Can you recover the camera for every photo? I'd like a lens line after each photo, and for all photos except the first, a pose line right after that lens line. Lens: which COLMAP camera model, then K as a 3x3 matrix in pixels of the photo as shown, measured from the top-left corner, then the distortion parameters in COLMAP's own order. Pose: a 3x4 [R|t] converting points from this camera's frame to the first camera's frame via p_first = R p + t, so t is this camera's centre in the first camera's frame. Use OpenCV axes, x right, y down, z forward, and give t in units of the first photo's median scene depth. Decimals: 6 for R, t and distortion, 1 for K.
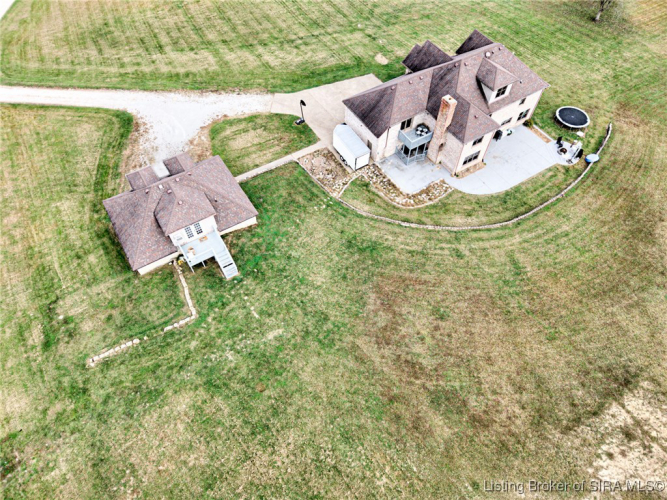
lens RADIAL K [[443.2, 0, 334.5], [0, 443.2, 252.2], [0, 0, 1]] dist [0.059872, -0.051577]
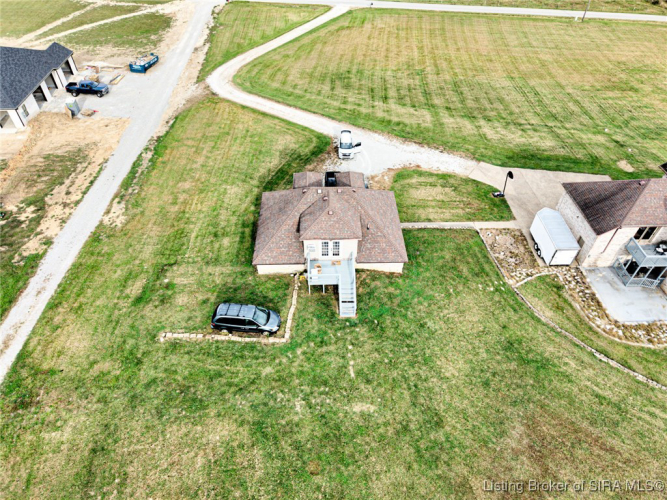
lens RADIAL K [[443.2, 0, 334.5], [0, 443.2, 252.2], [0, 0, 1]] dist [0.059872, -0.051577]
pose [[0.863773, 0.351231, -0.361294, -0.001859], [-0.421967, 0.896094, -0.137693, 0.064987], [0.275392, 0.271390, 0.922229, 0.210123]]
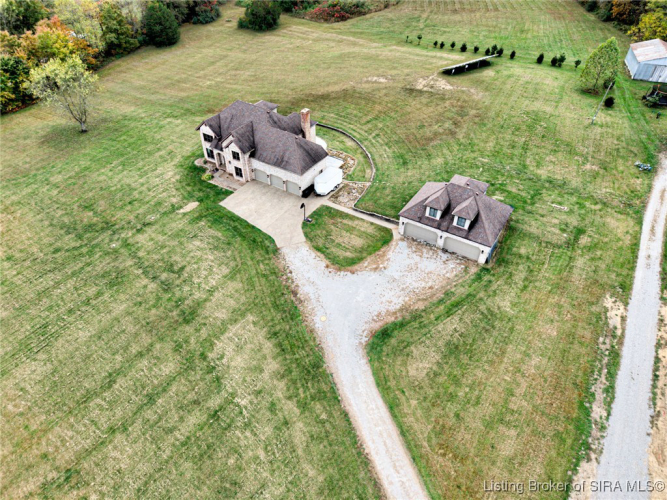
lens RADIAL K [[443.2, 0, 334.5], [0, 443.2, 252.2], [0, 0, 1]] dist [0.059872, -0.051577]
pose [[-0.430908, -0.602019, 0.672229, -1.158701], [0.744961, 0.183084, 0.641493, -1.206804], [-0.509265, 0.777209, 0.369589, 0.783433]]
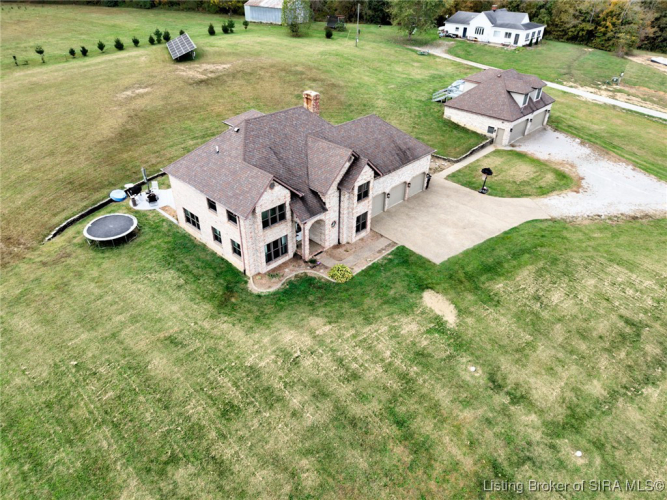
lens RADIAL K [[443.2, 0, 334.5], [0, 443.2, 252.2], [0, 0, 1]] dist [0.059872, -0.051577]
pose [[-0.971522, 0.113746, -0.207864, 0.452352], [-0.208793, 0.003813, 0.977952, -1.287665], [0.112031, 0.993503, 0.020045, 1.353898]]
